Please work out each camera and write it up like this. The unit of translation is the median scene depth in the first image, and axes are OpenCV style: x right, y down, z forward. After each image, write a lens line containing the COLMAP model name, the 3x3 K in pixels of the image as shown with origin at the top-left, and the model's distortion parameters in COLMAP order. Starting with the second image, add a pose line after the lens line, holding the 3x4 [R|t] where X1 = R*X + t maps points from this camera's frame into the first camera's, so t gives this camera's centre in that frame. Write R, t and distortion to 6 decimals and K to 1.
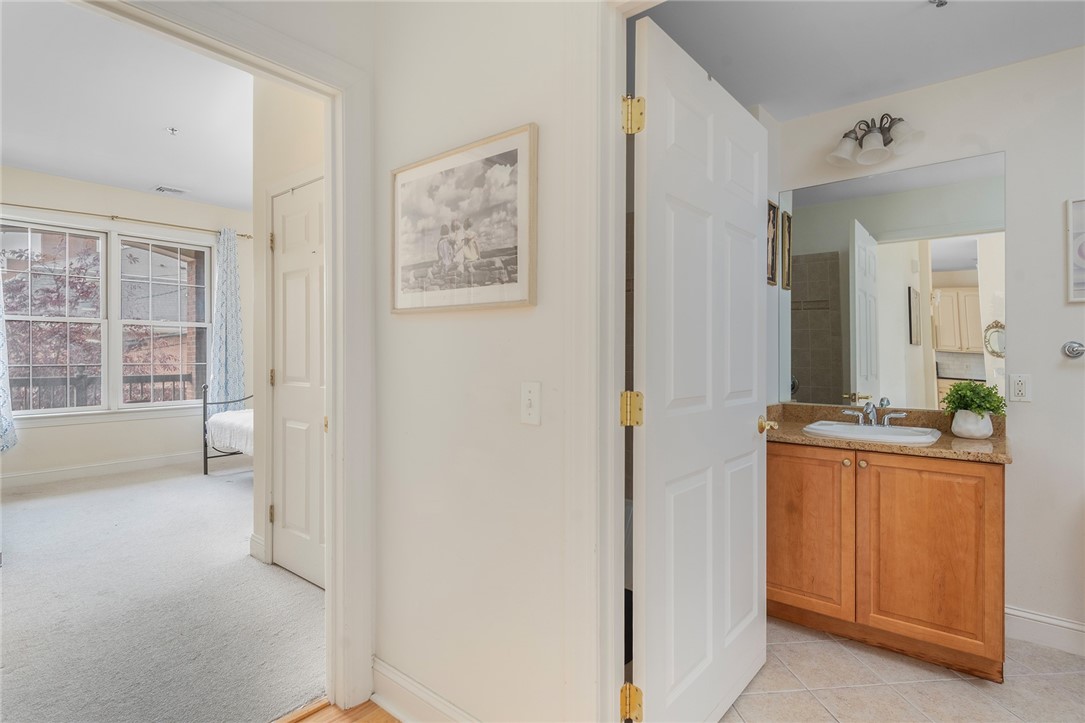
lens RADIAL K [[540.3, 0, 552.0], [0, 540.3, 357.9], [0, 0, 1]] dist [0.030505, -0.018275]
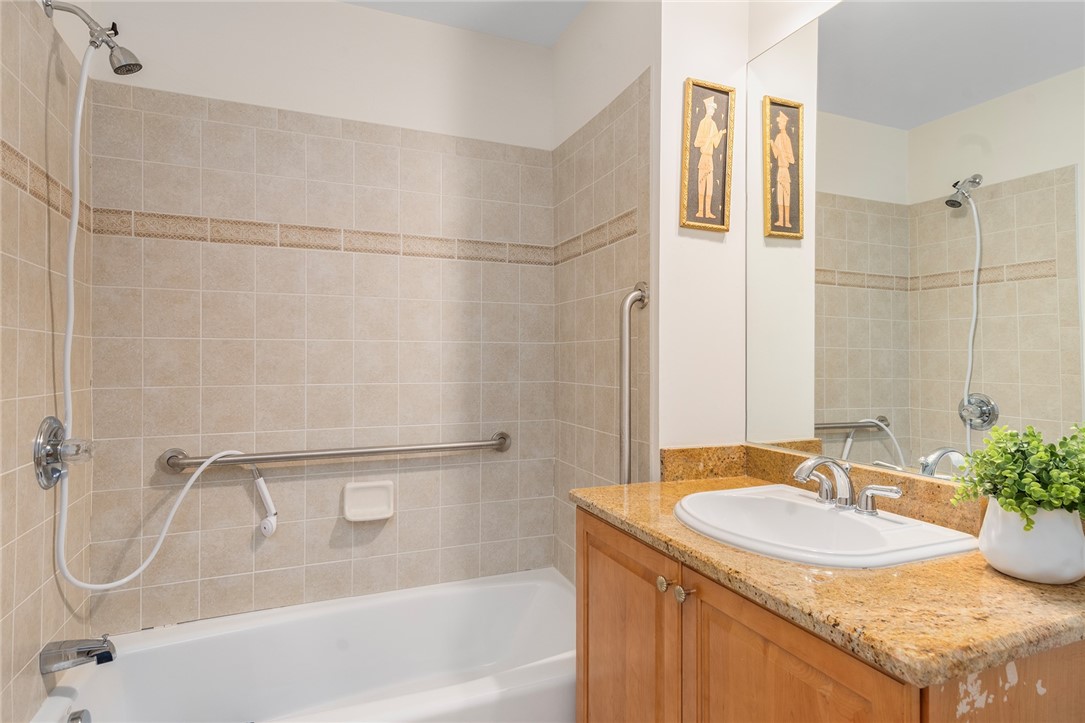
lens RADIAL K [[581.5, 0, 542.5], [0, 581.5, 361.5], [0, 0, 1]] dist [0.000844, 0.000016]
pose [[0.874746, 0.000897, -0.484582, 0.695871], [-0.004107, 0.999976, -0.005564, 0.000437], [0.484565, 0.006857, 0.874728, 0.500433]]
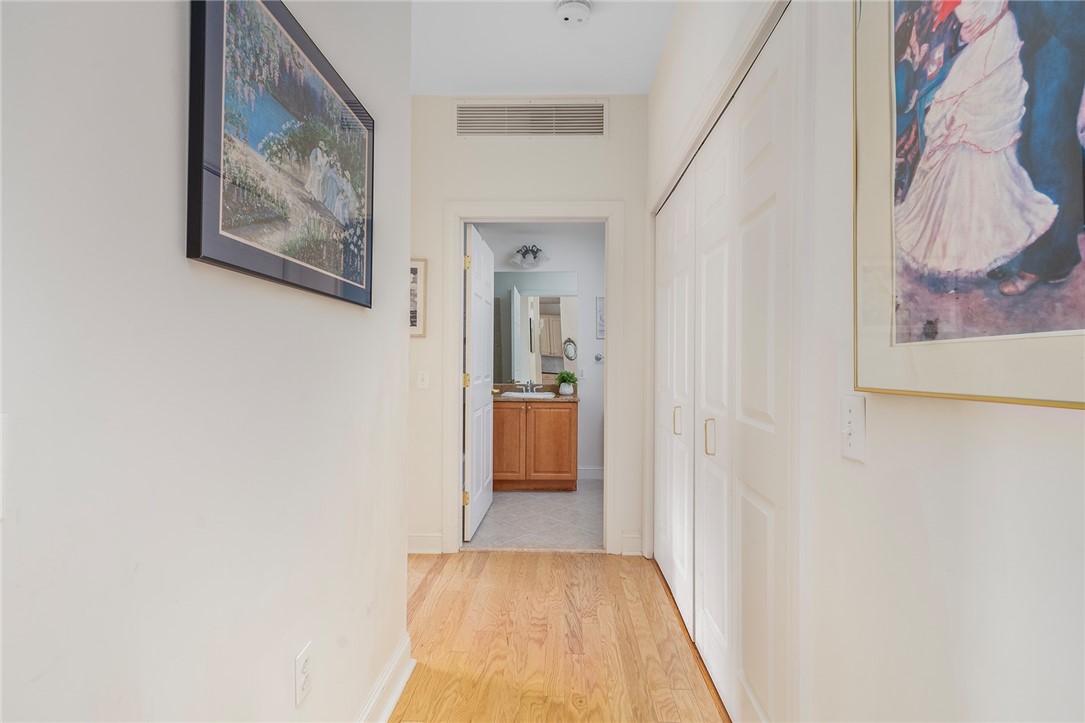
lens RADIAL K [[487.0, 0, 545.9], [0, 487.0, 358.9], [0, 0, 1]] dist [0.016260, -0.026187]
pose [[0.802187, 0.003991, 0.597060, -0.561762], [-0.003479, 0.999992, -0.002010, -0.001142], [-0.597063, -0.000465, 0.802194, -0.635063]]
